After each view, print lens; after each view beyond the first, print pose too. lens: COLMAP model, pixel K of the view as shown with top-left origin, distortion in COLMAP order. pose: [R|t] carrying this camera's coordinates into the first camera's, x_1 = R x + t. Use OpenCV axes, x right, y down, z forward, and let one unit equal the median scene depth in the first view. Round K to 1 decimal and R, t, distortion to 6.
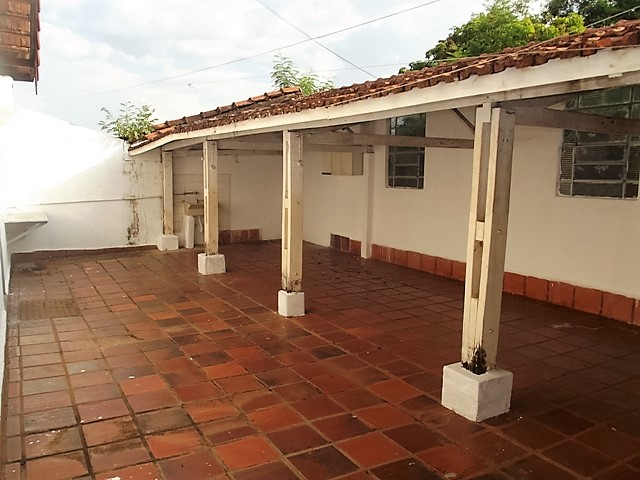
lens RADIAL K [[545.4, 0, 320.0], [0, 545.4, 240.0], [0, 0, 1]] dist [-0.043047, 0.001599]
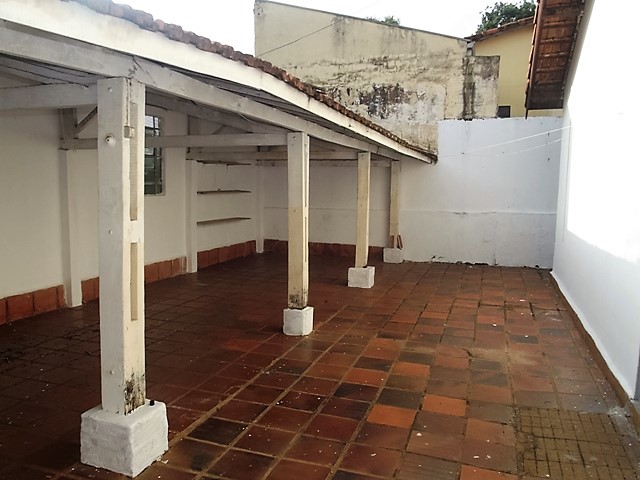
lens RADIAL K [[545.4, 0, 320.0], [0, 545.4, 240.0], [0, 0, 1]] dist [-0.043047, 0.001599]
pose [[-0.679671, -0.090889, 0.727865, -0.763216], [0.077253, 0.977905, 0.194250, -0.199241], [-0.729438, 0.188256, -0.657632, 1.618202]]
